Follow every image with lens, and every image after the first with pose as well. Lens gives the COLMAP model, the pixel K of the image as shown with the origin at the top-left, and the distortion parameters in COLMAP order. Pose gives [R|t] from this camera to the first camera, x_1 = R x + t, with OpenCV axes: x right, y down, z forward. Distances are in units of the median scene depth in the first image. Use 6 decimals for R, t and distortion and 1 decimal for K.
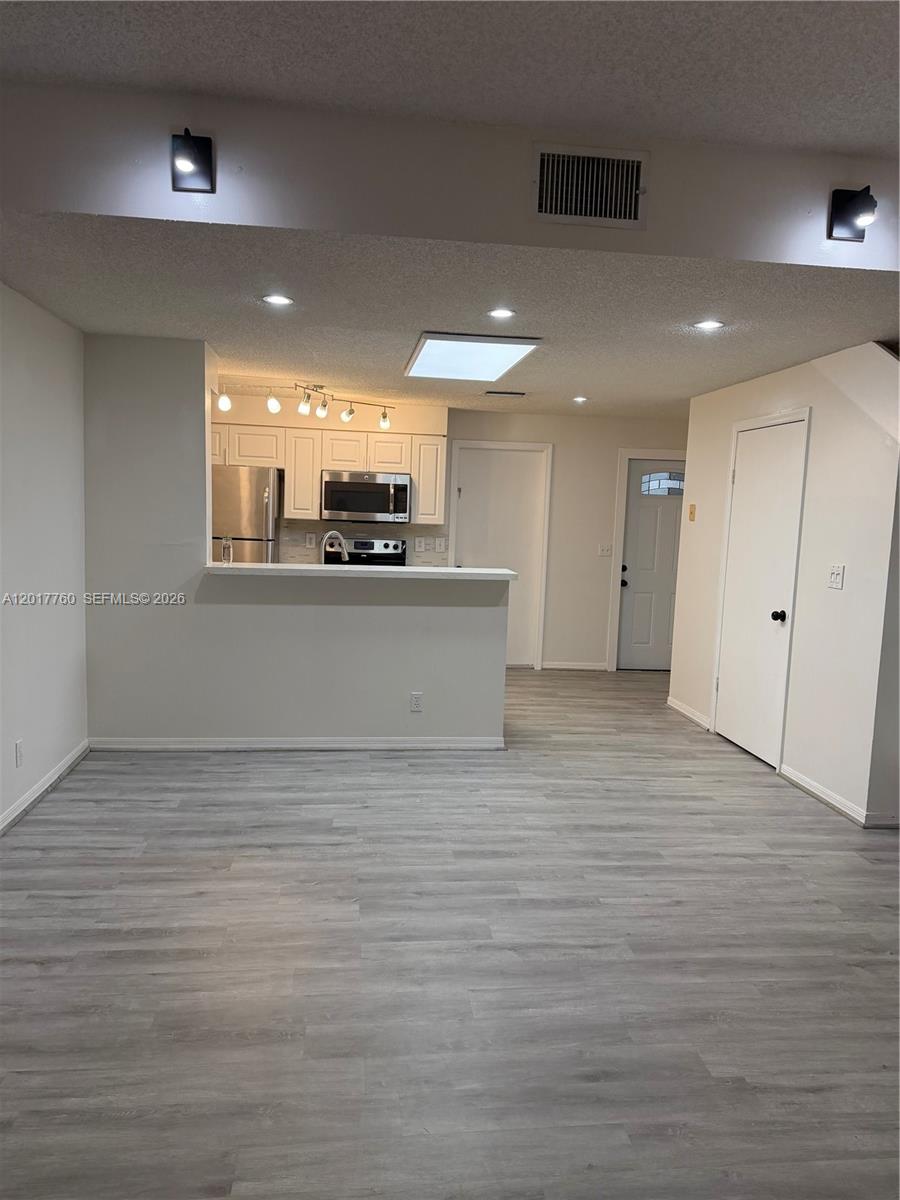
lens RADIAL K [[846.4, 0, 450.0], [0, 846.4, 600.0], [0, 0, 1]] dist [0.027766, -0.033681]
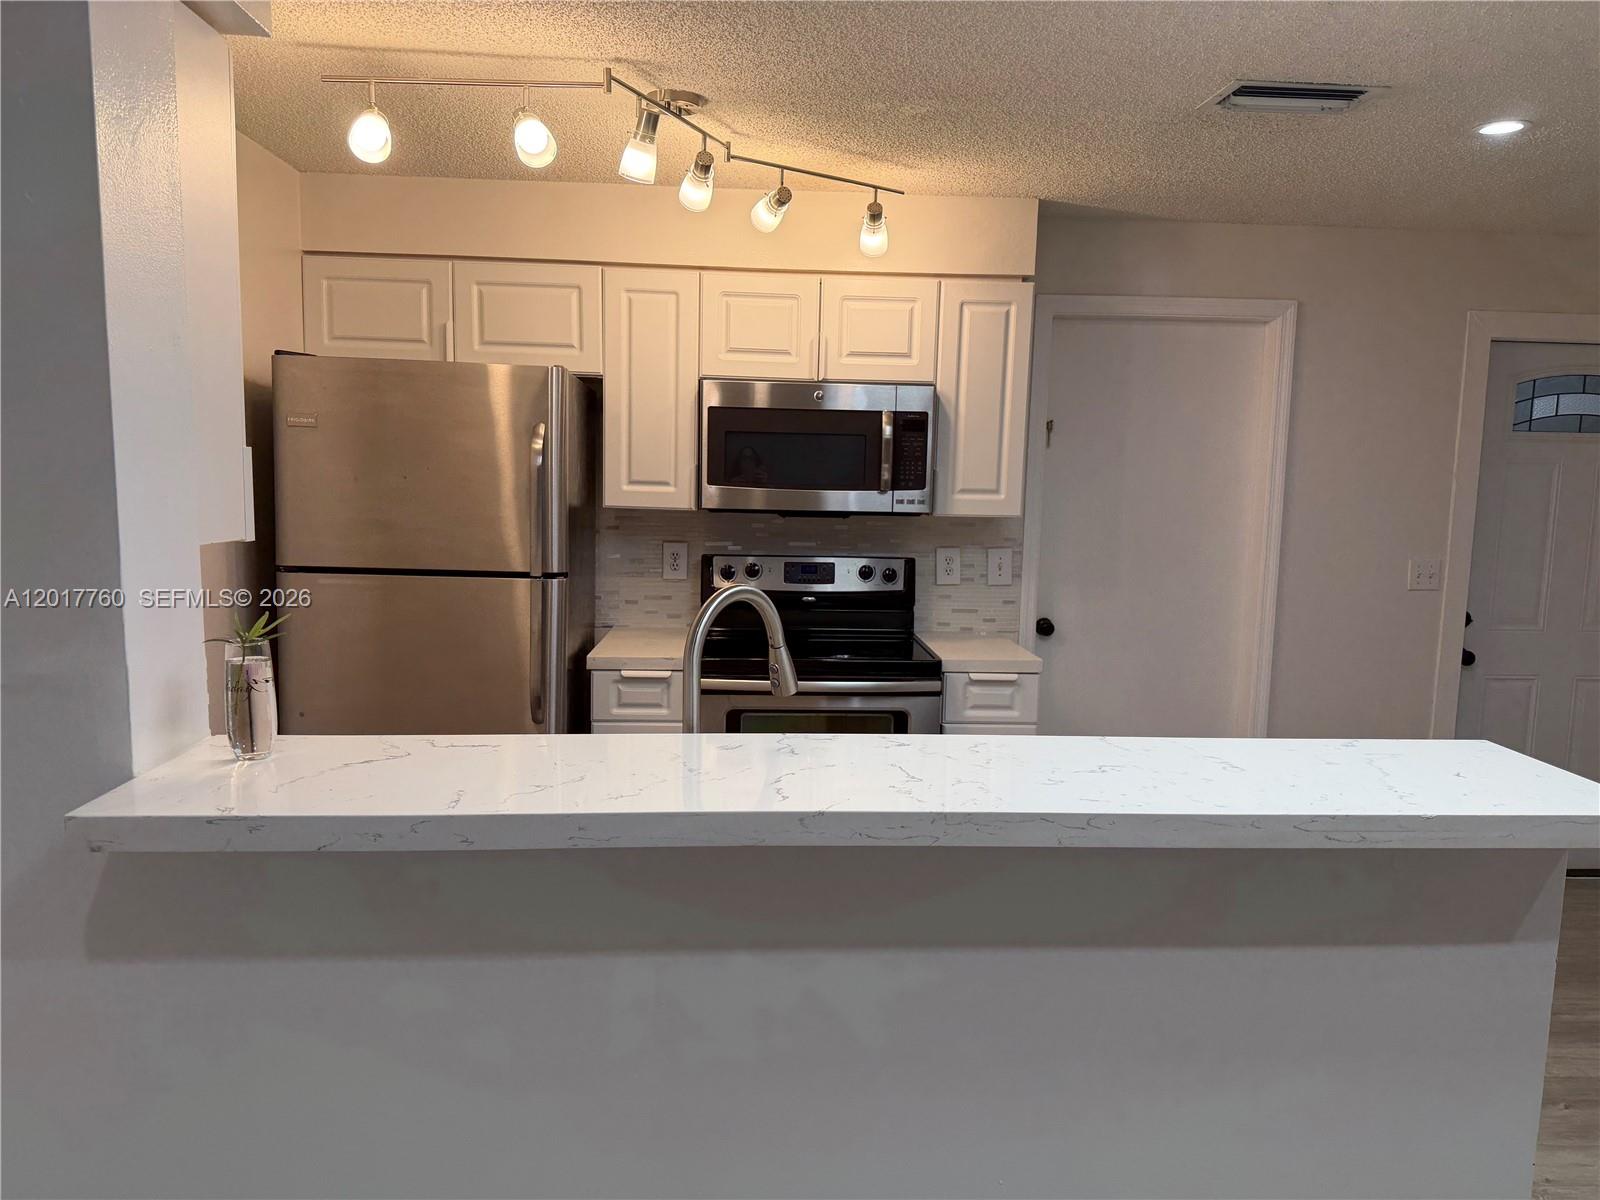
lens RADIAL K [[1115.2, 0, 810.4], [0, 1115.2, 630.8], [0, 0, 1]] dist [0.065170, -0.105498]
pose [[0.998197, -0.005706, -0.059755, -0.155077], [0.007988, 0.999245, 0.038013, -0.125466], [0.059493, -0.038421, 0.997489, 1.062670]]
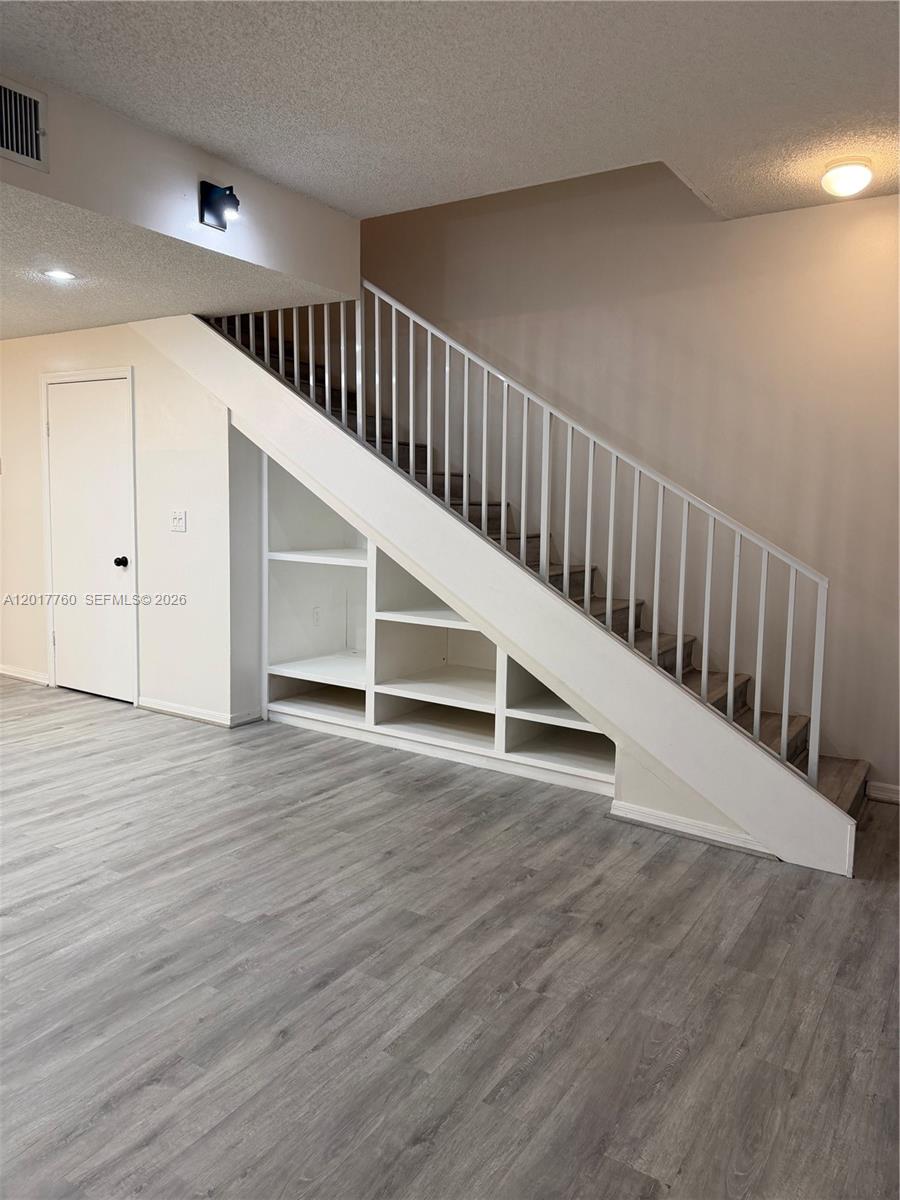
lens RADIAL K [[836.4, 0, 450.0], [0, 836.4, 600.0], [0, 0, 1]] dist [0.065170, -0.105498]
pose [[0.635384, -0.119157, 0.762948, -0.221106], [0.085760, 0.992799, 0.083634, 0.017548], [-0.767420, 0.012291, 0.641027, 0.000545]]
